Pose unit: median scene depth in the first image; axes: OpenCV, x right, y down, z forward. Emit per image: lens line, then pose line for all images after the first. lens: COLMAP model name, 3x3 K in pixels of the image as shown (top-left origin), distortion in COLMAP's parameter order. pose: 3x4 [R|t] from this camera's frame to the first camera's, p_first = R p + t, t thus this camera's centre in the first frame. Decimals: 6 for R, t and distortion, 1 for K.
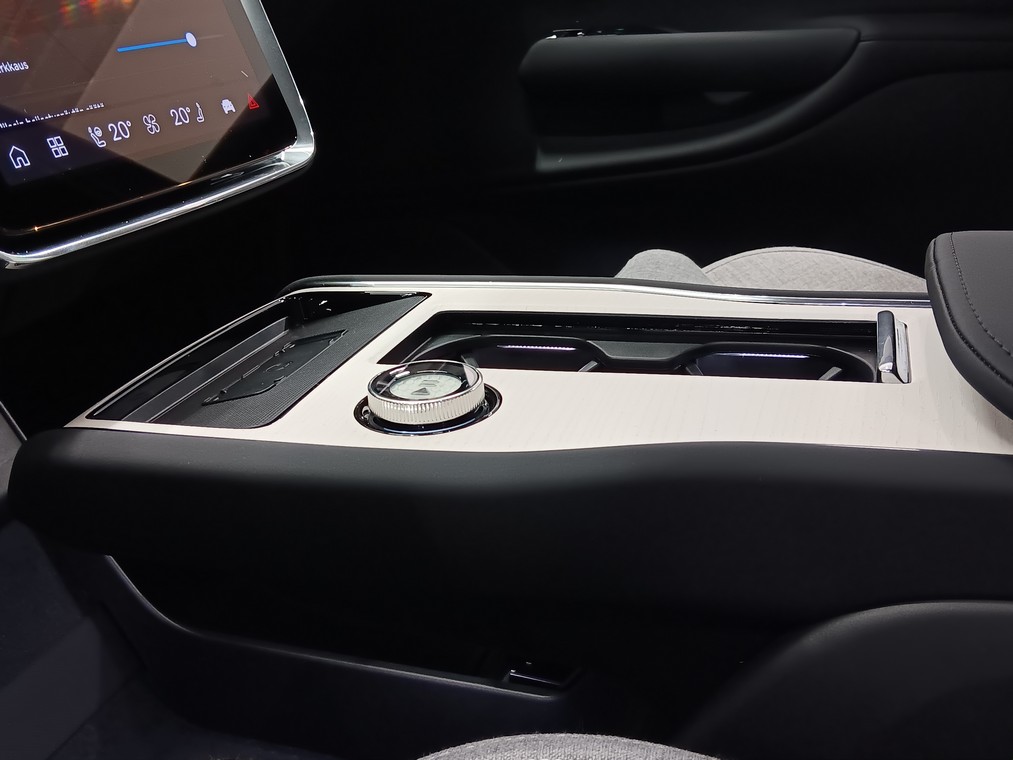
lens RADIAL K [[1160.5, 0, 506.5], [0, 1160.5, 380.0], [0, 0, 1]] dist [0.151695, -0.394323]
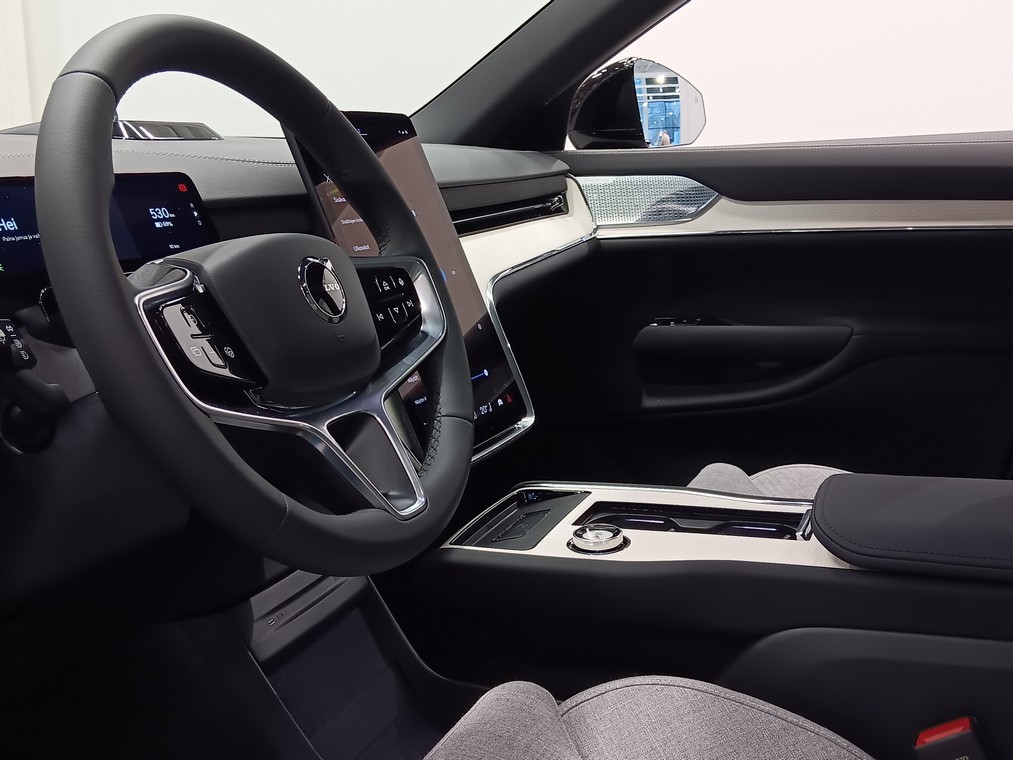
lens RADIAL K [[1160.5, 0, 506.5], [0, 1160.5, 380.0], [0, 0, 1]] dist [0.151695, -0.394323]
pose [[0.996150, 0.019563, -0.085449, -0.044585], [-0.032560, 0.987616, -0.153478, 0.048372], [0.081389, 0.155669, 0.984451, -1.040142]]
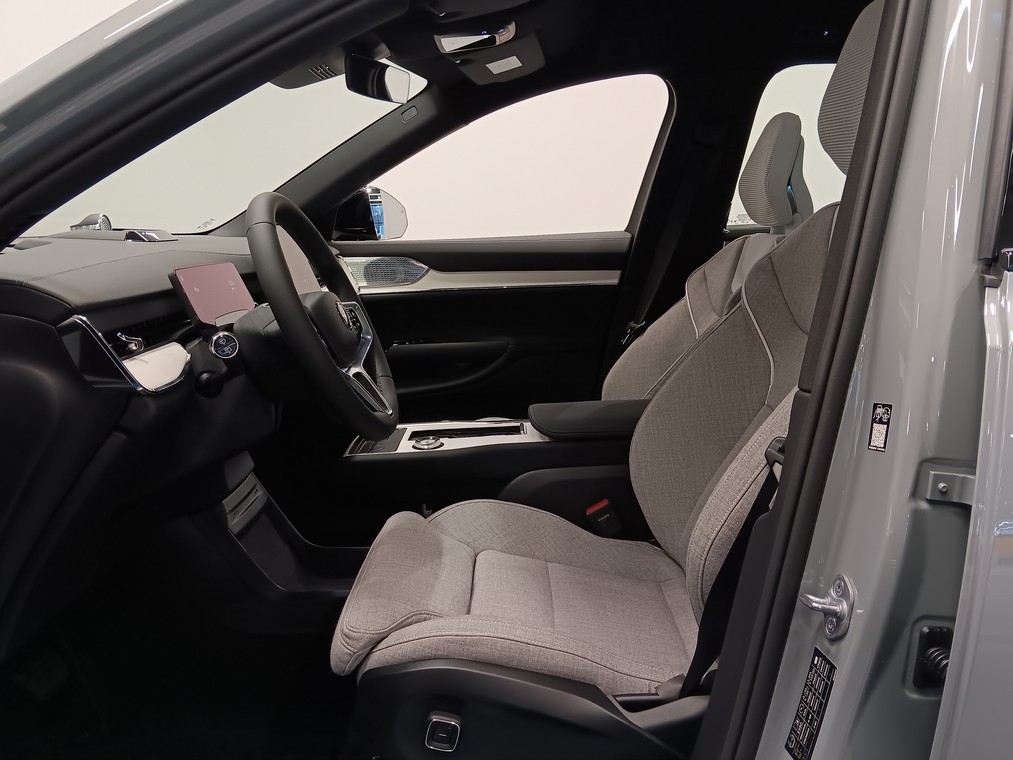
lens RADIAL K [[909.0, 0, 506.5], [0, 909.0, 380.0], [0, 0, 1]] dist [0.080507, -0.001968]
pose [[0.960364, -0.039817, 0.275889, -0.571886], [0.090568, 0.980618, -0.173739, 0.320458], [-0.263624, 0.191839, 0.945357, -1.929963]]
